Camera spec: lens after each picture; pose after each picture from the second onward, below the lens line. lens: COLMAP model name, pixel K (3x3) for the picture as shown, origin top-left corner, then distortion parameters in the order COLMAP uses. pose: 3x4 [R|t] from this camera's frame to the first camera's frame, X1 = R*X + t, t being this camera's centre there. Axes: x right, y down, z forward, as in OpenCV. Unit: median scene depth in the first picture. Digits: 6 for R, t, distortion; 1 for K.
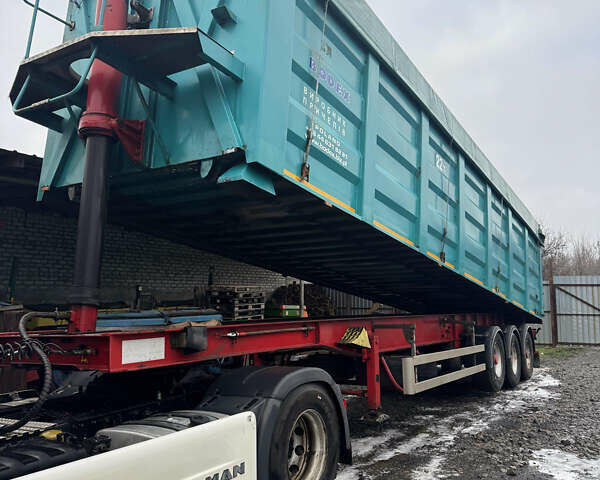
lens RADIAL K [[544.5, 0, 300.0], [0, 544.5, 240.0], [0, 0, 1]] dist [0.056600, -0.011235]
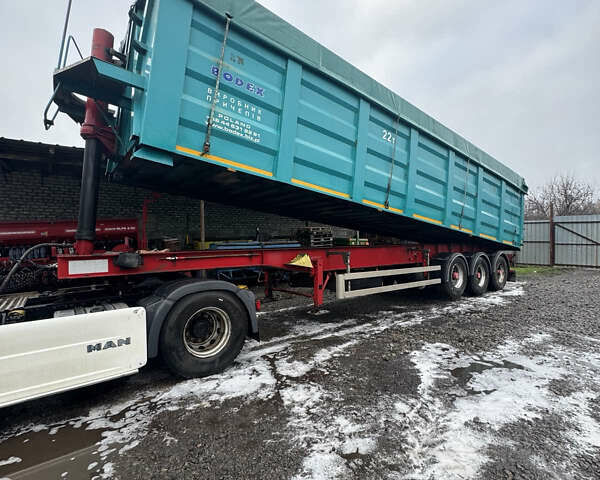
lens RADIAL K [[303.9, 0, 300.0], [0, 303.9, 240.0], [0, 0, 1]] dist [-0.001670, -0.000050]
pose [[0.938470, -0.000733, -0.345360, 0.320018], [0.043793, 0.992178, 0.116894, 0.020208], [0.342573, -0.124825, 0.931162, 0.185235]]
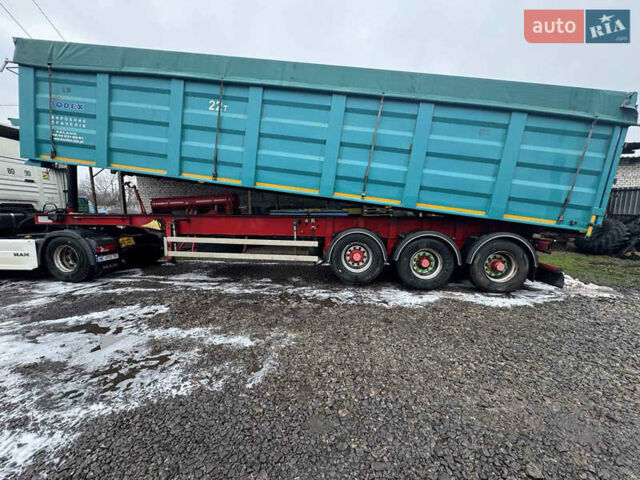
lens RADIAL K [[181.2, 0, 317.9], [0, 181.2, 272.7], [0, 0, 1]] dist [-0.001004, -0.000063]
pose [[0.491426, 0.099510, -0.865216, 0.856017], [0.082048, 0.983743, 0.159744, 0.236723], [0.867046, -0.149492, 0.475272, 0.970731]]
